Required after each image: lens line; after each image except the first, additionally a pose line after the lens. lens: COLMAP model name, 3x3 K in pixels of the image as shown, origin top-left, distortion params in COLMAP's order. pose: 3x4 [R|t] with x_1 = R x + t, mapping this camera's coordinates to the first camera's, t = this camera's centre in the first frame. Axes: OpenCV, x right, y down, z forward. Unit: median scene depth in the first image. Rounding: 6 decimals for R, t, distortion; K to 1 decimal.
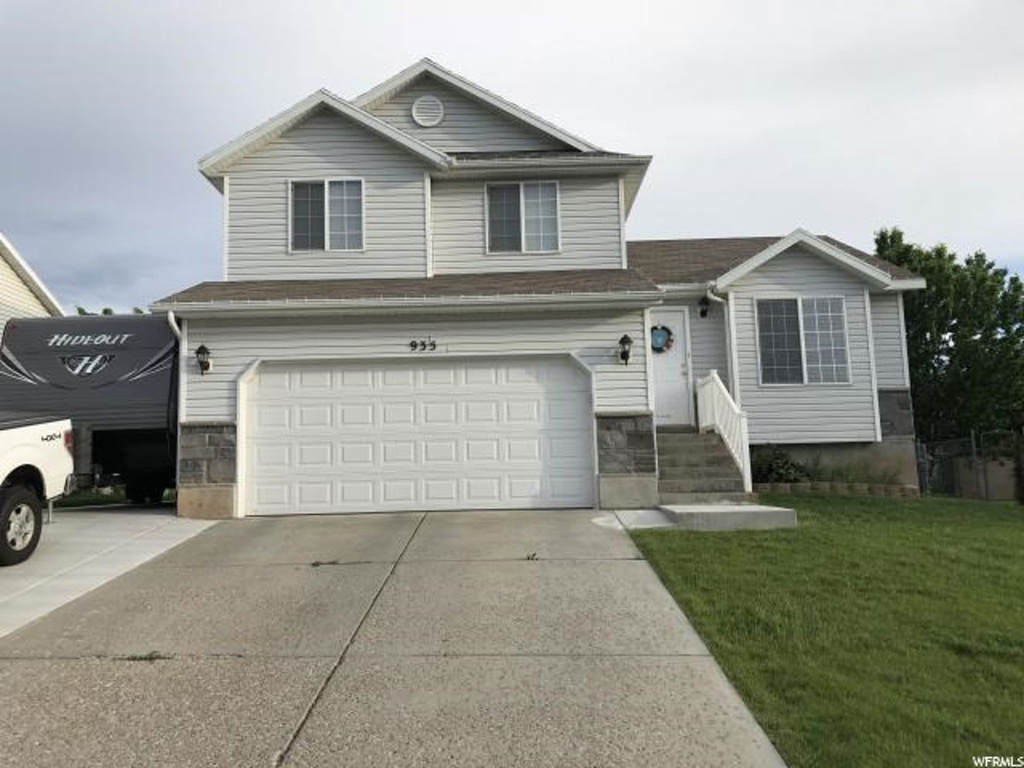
lens RADIAL K [[830.6, 0, 506.7], [0, 830.6, 387.7], [0, 0, 1]] dist [0.038234, -0.049159]
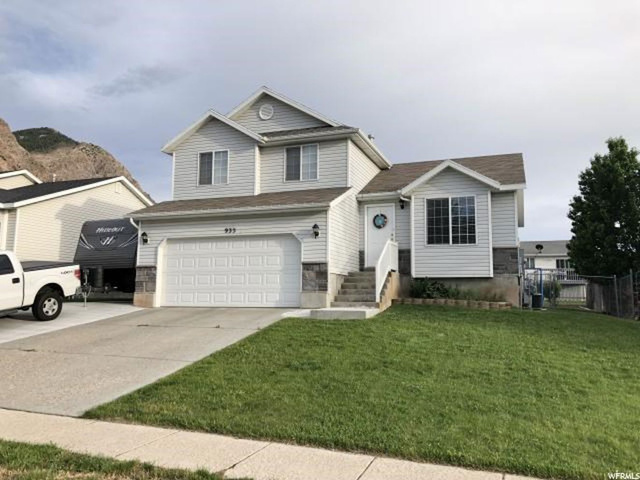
lens RADIAL K [[519.2, 0, 324.7], [0, 519.2, 237.8], [0, 0, 1]] dist [0.038234, -0.049159]
pose [[0.946510, -0.012283, -0.322440, 0.490332], [0.012702, 0.999919, -0.000806, -0.023505], [0.322423, -0.003333, 0.946590, -0.172560]]
